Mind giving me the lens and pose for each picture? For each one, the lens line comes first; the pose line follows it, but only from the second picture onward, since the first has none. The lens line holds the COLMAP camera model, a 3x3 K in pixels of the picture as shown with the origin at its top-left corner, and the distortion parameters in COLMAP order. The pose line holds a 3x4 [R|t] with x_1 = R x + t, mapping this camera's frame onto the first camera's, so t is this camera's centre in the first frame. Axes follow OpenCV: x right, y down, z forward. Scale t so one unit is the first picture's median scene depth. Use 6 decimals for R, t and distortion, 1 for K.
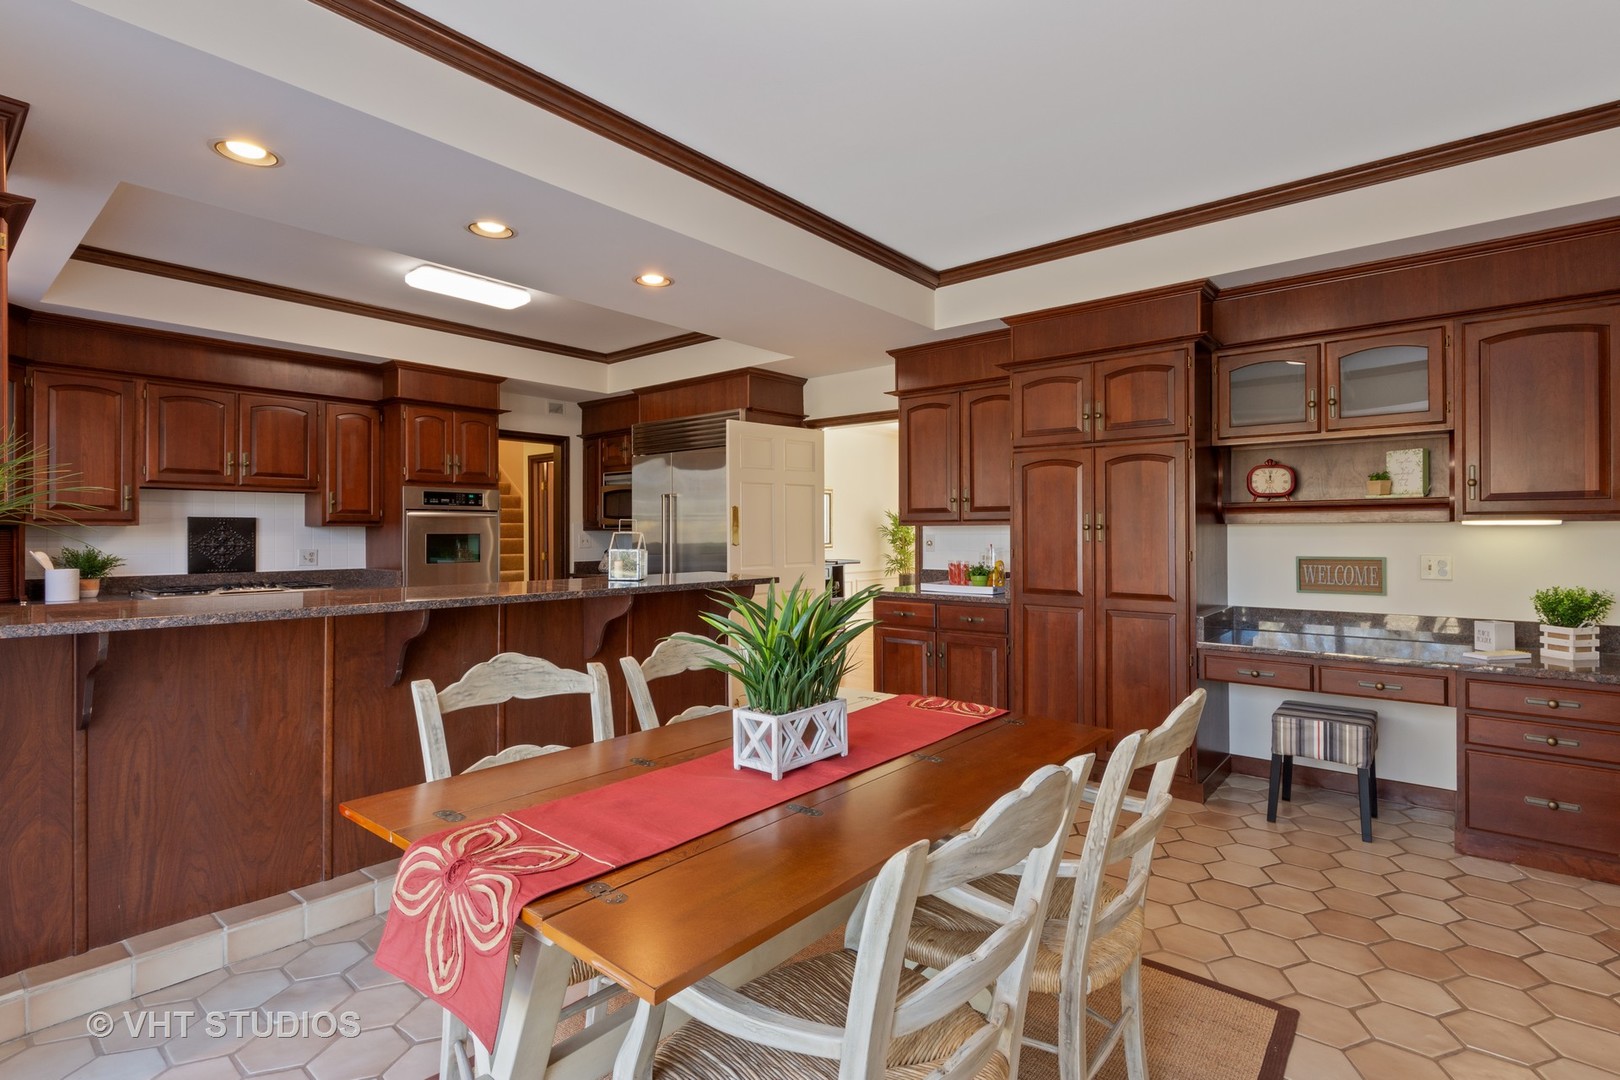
lens RADIAL K [[777.0, 0, 807.0], [0, 777.0, 536.1], [0, 0, 1]] dist [-0.001423, -0.000149]
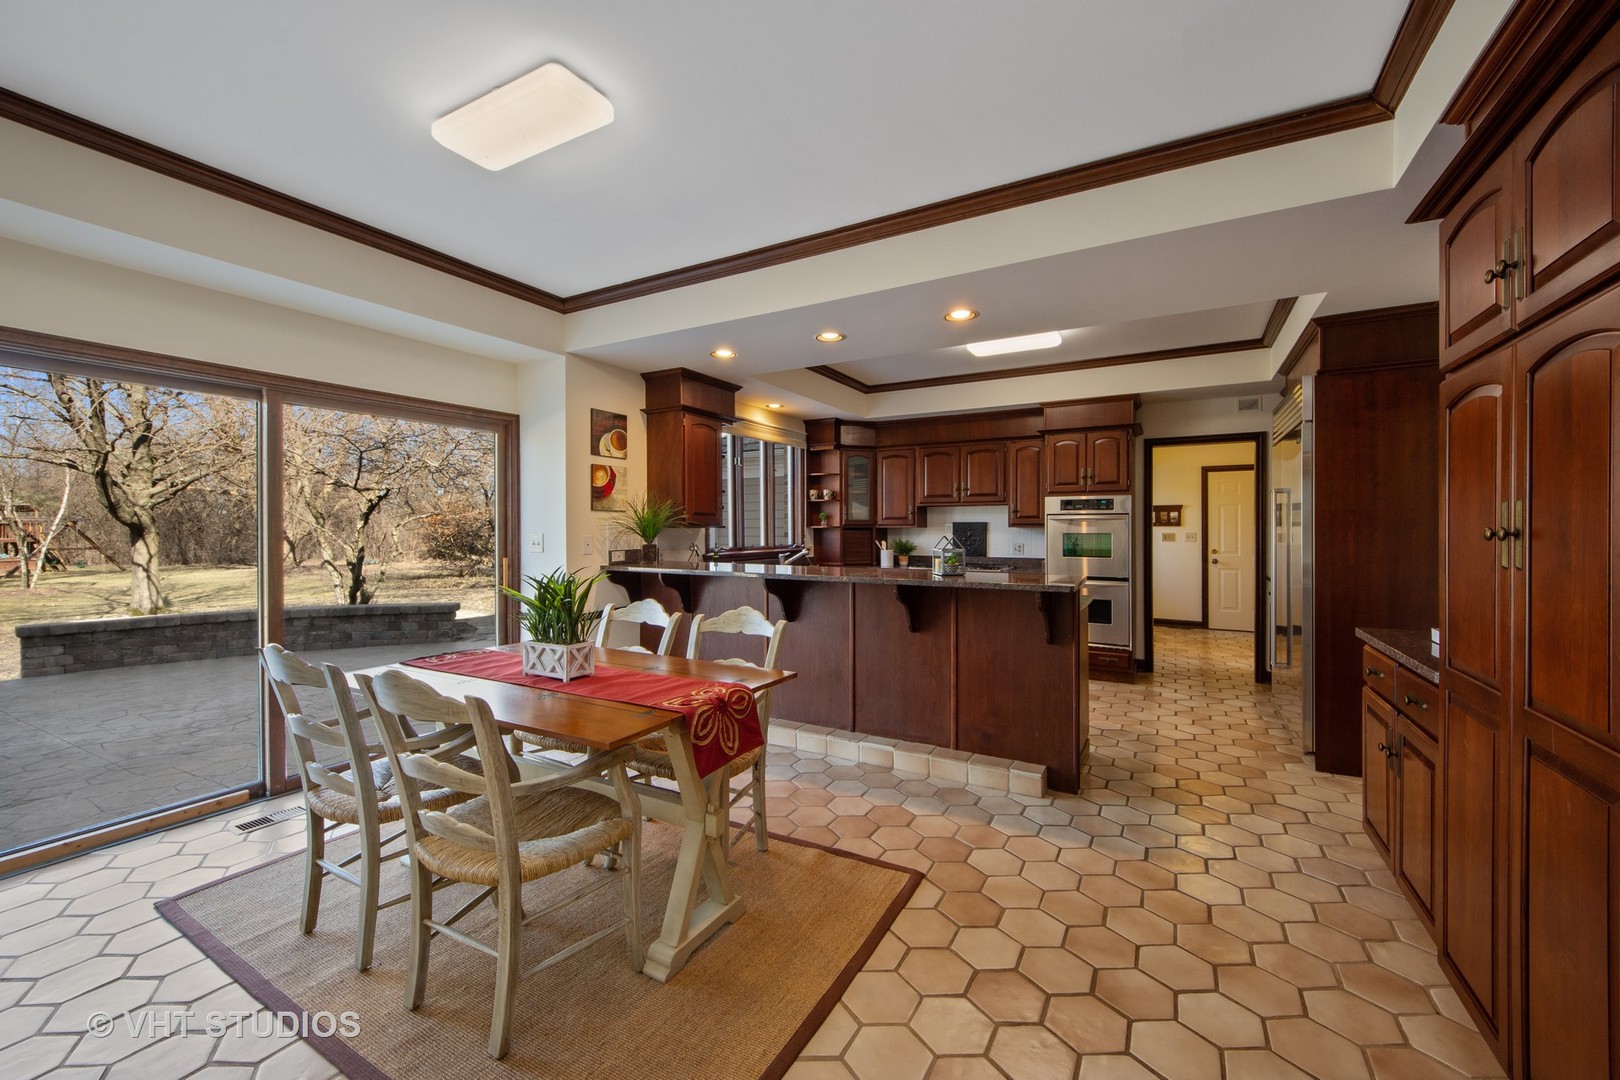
lens RADIAL K [[642.9, 0, 806.0], [0, 642.9, 531.3], [0, 0, 1]] dist [-0.000082, -0.000001]
pose [[0.184669, 0.008544, -0.982764, 0.494579], [-0.004556, 0.999959, 0.007837, -0.013665], [0.982790, 0.003030, 0.184700, 0.415112]]
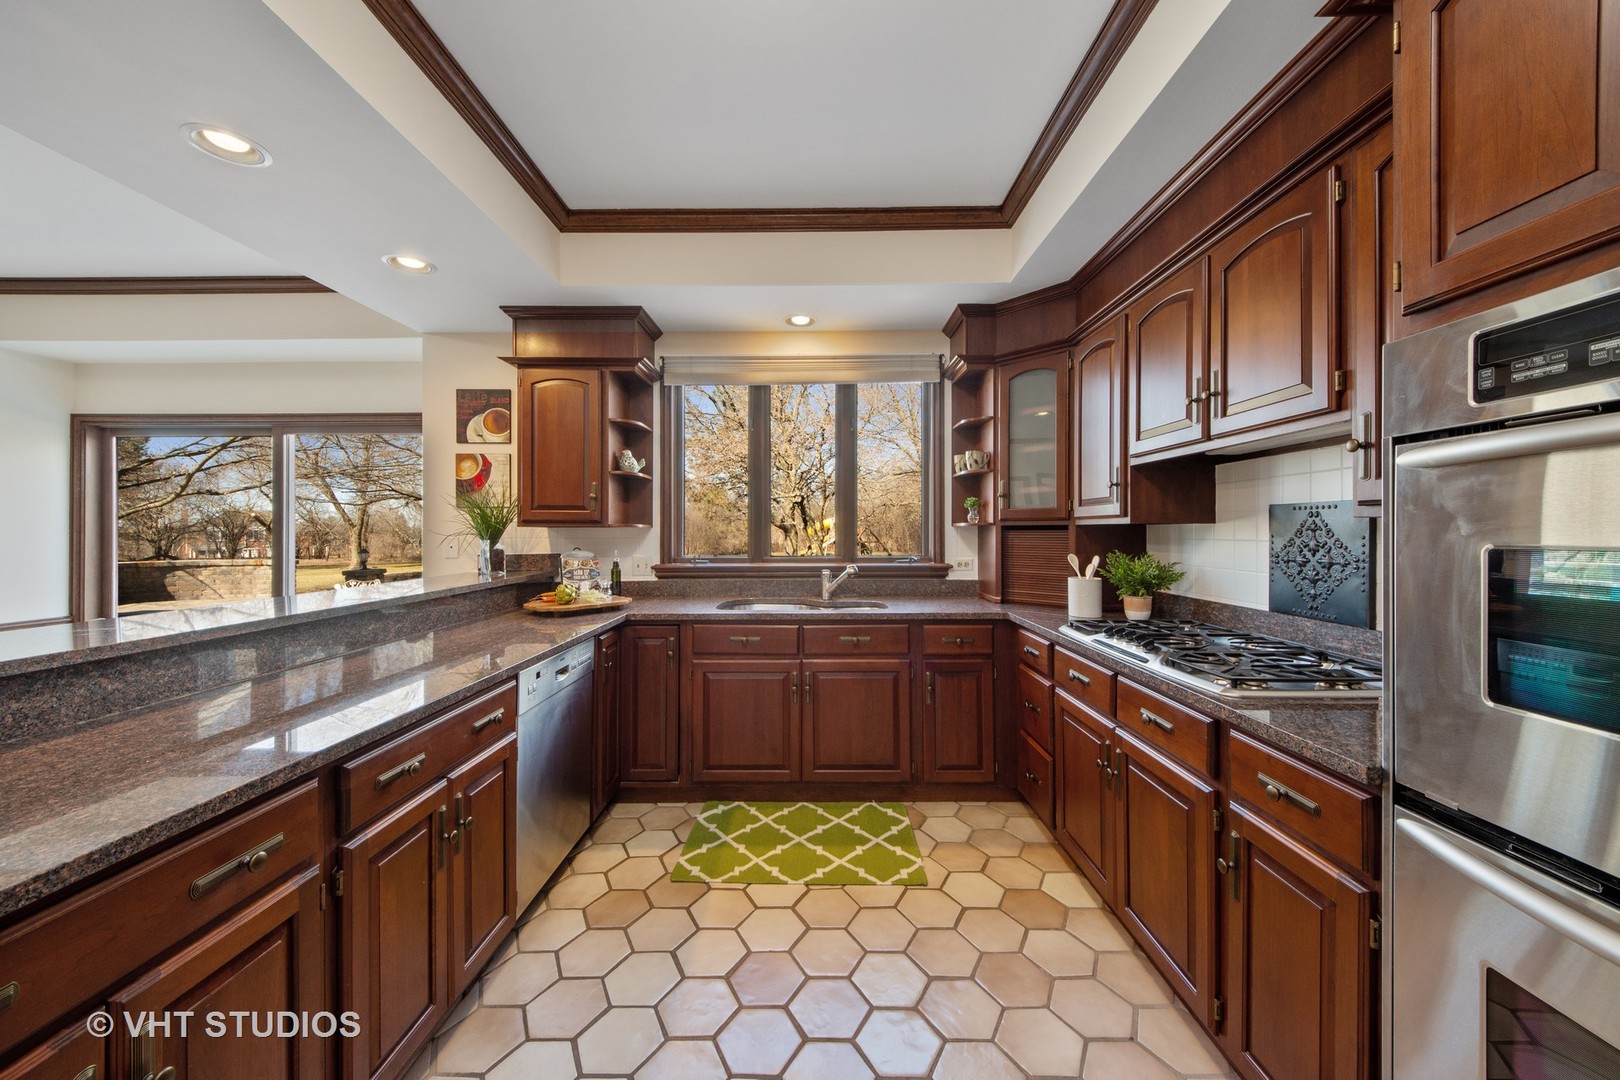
lens RADIAL K [[597.2, 0, 809.7], [0, 597.2, 533.0], [0, 0, 1]] dist [0.007005, -0.000101]
pose [[-0.771737, 0.007435, -0.635898, -0.266916], [0.004126, 0.999969, 0.006685, -0.007083], [0.635928, 0.002535, -0.771744, 1.076732]]
